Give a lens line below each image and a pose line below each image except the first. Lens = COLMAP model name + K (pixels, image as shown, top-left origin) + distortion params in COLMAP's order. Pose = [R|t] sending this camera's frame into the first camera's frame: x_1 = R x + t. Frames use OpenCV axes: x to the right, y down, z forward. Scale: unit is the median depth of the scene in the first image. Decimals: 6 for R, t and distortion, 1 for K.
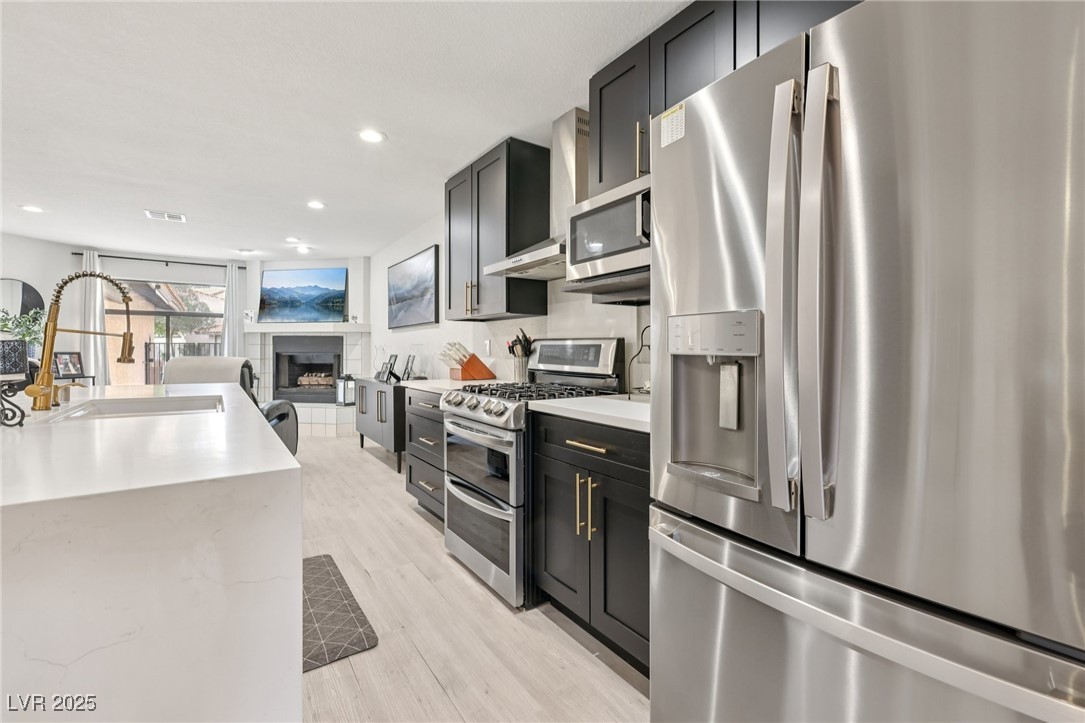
lens RADIAL K [[475.2, 0, 545.1], [0, 475.2, 356.6], [0, 0, 1]] dist [-0.000947, 0.000185]
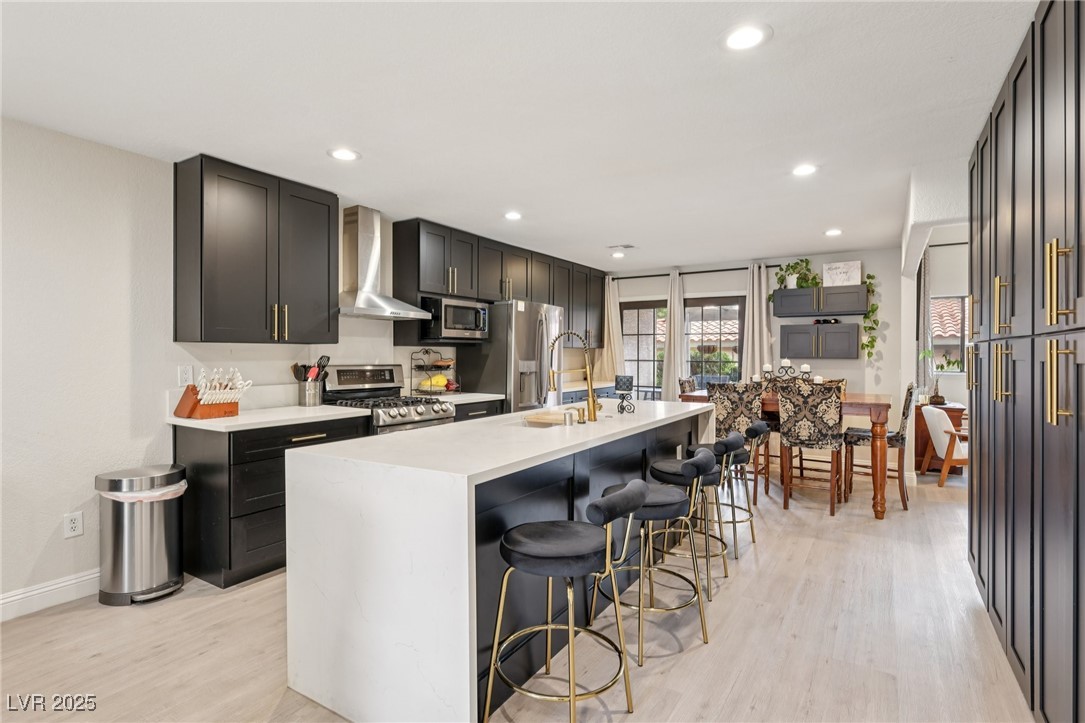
lens RADIAL K [[541.2, 0, 542.7], [0, 541.2, 356.7], [0, 0, 1]] dist [0.002458, 0.000125]
pose [[-0.397032, -0.008475, 0.917766, -1.655699], [0.005107, 0.999921, 0.011443, -0.079196], [-0.917791, 0.009230, -0.396957, 1.167251]]
